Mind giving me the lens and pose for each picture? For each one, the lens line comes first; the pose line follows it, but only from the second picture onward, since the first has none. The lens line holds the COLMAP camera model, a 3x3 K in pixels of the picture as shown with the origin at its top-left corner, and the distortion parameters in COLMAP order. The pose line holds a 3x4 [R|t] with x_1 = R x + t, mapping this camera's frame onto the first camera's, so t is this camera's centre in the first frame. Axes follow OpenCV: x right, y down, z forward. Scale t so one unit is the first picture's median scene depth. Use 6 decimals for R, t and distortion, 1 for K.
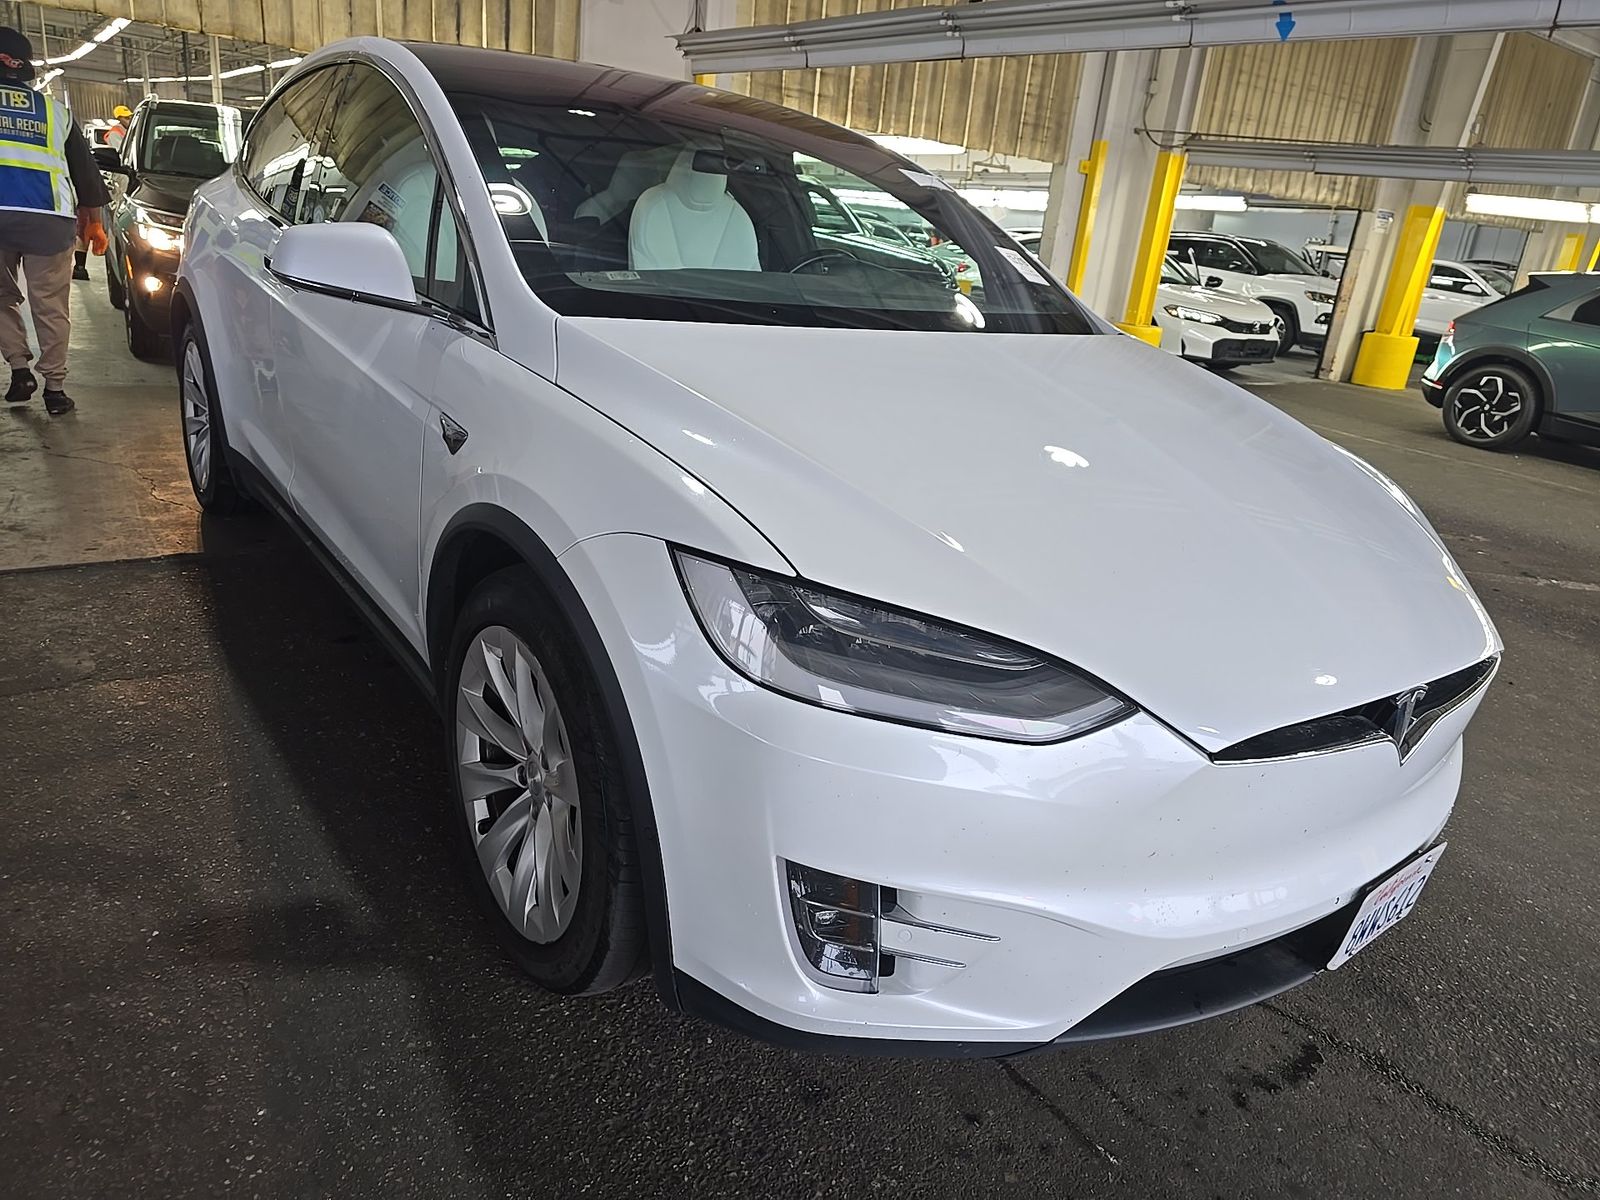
lens RADIAL K [[1094.8, 0, 800.0], [0, 1094.8, 600.0], [0, 0, 1]] dist [0.000324, -0.003522]
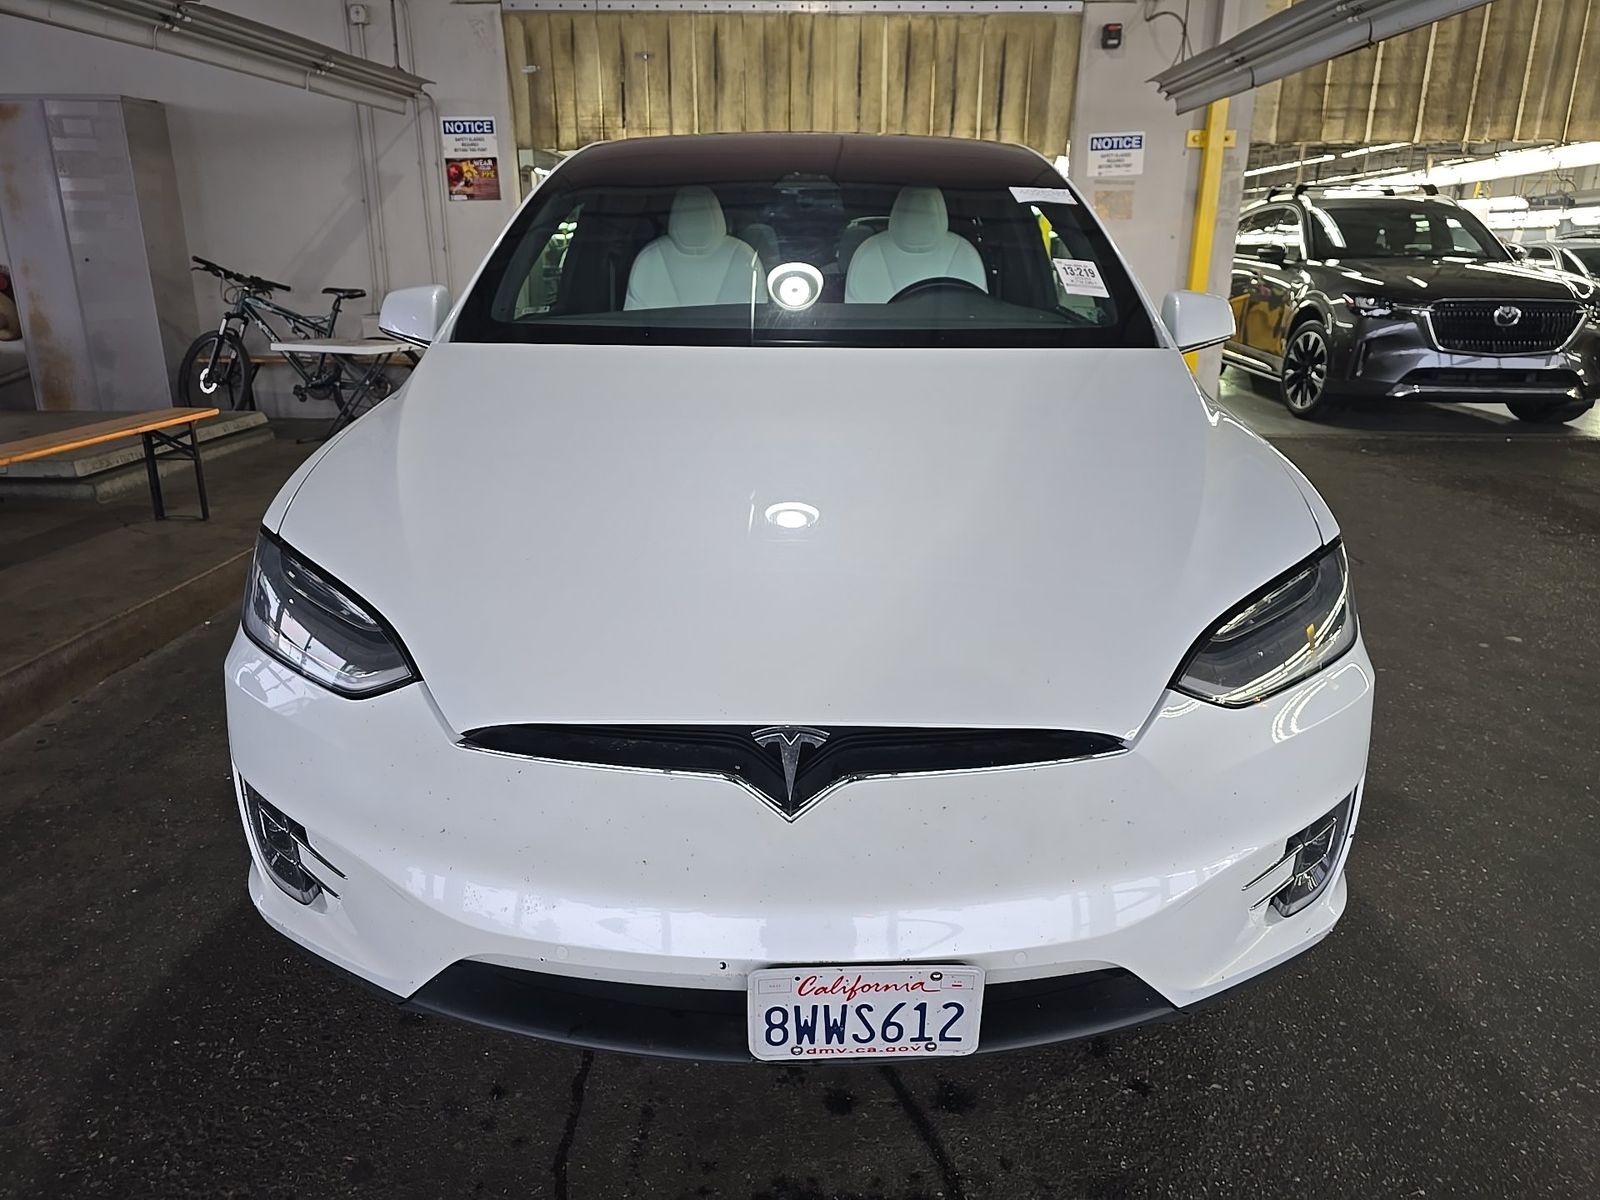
lens RADIAL K [[1098.5, 0, 800.0], [0, 1098.5, 600.0], [0, 0, 1]] dist [0.017968, -0.020475]
pose [[0.792722, 0.086998, -0.603344, 0.351071], [-0.125660, 0.991827, -0.022088, 0.000557], [0.596491, 0.093326, 0.797175, 0.108472]]
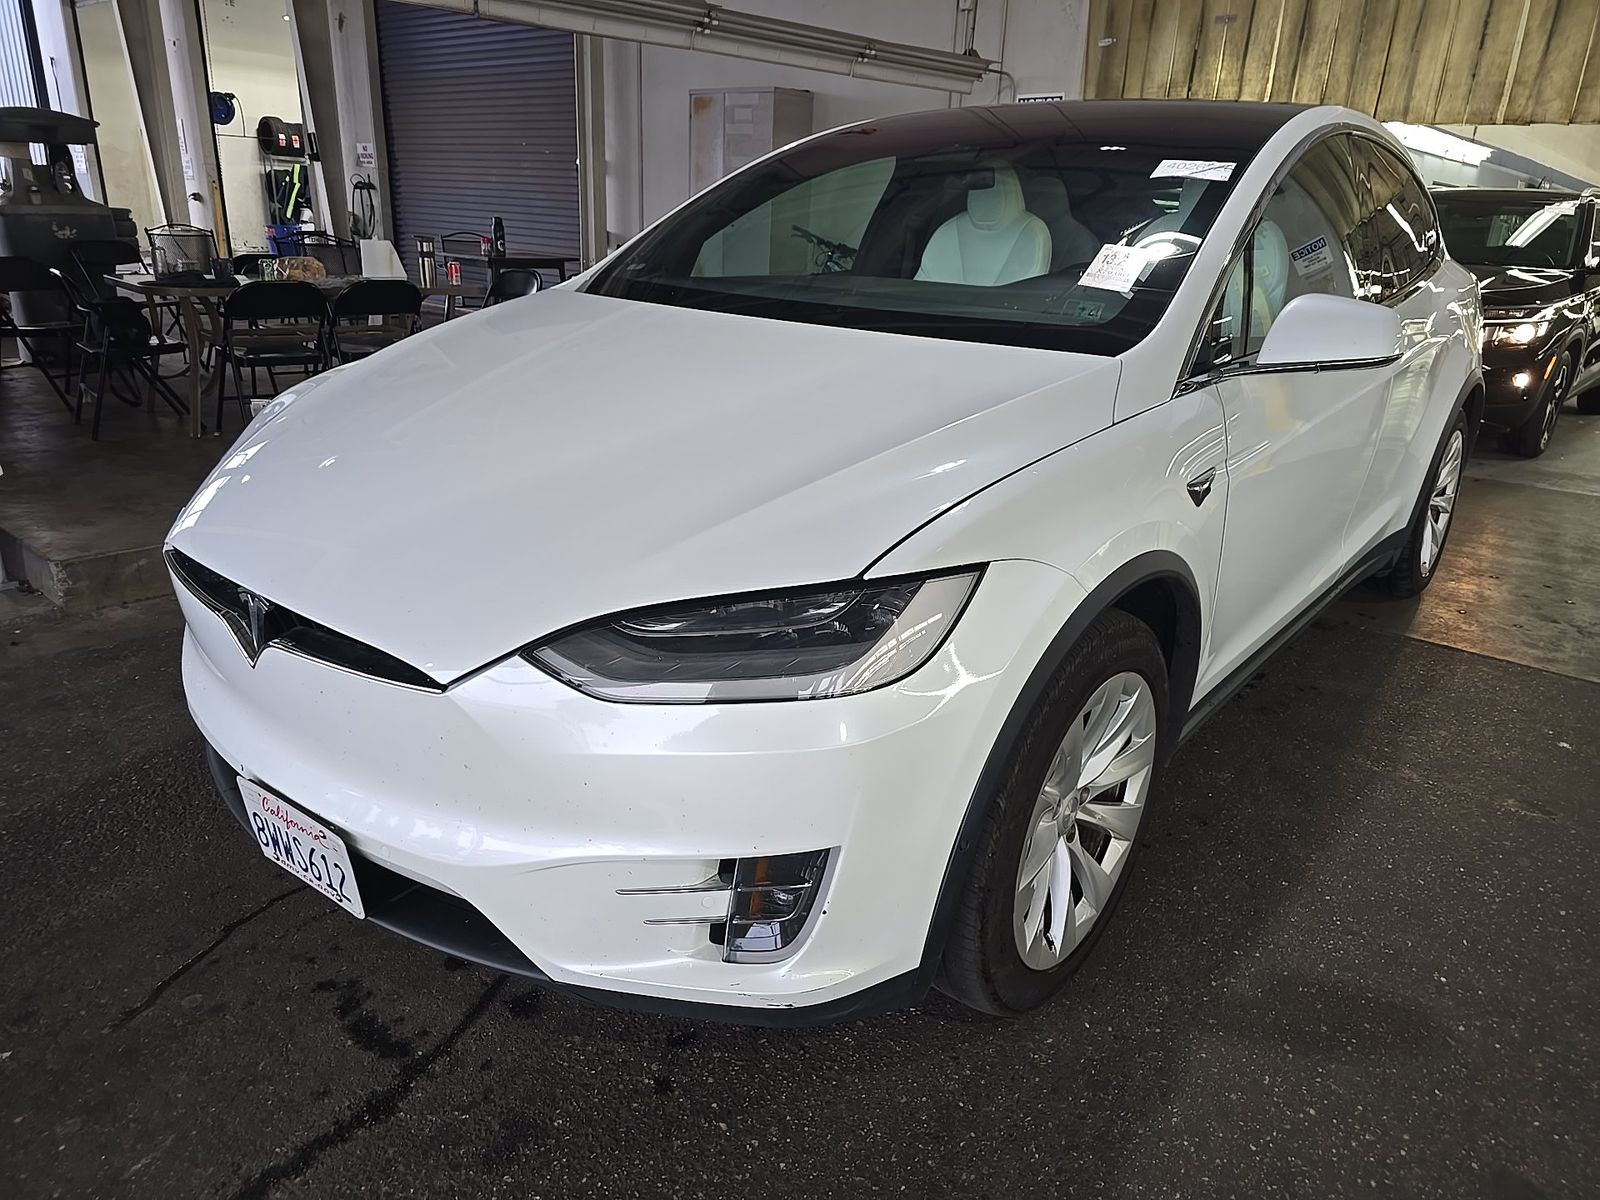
lens RADIAL K [[1077.9, 0, 800.0], [0, 1077.9, 600.0], [0, 0, 1]] dist [0.040903, -0.033039]
pose [[0.241386, 0.237569, -0.940900, 0.546636], [-0.331499, 0.931433, 0.150133, -0.078554], [0.912053, 0.275668, 0.303589, 0.383018]]
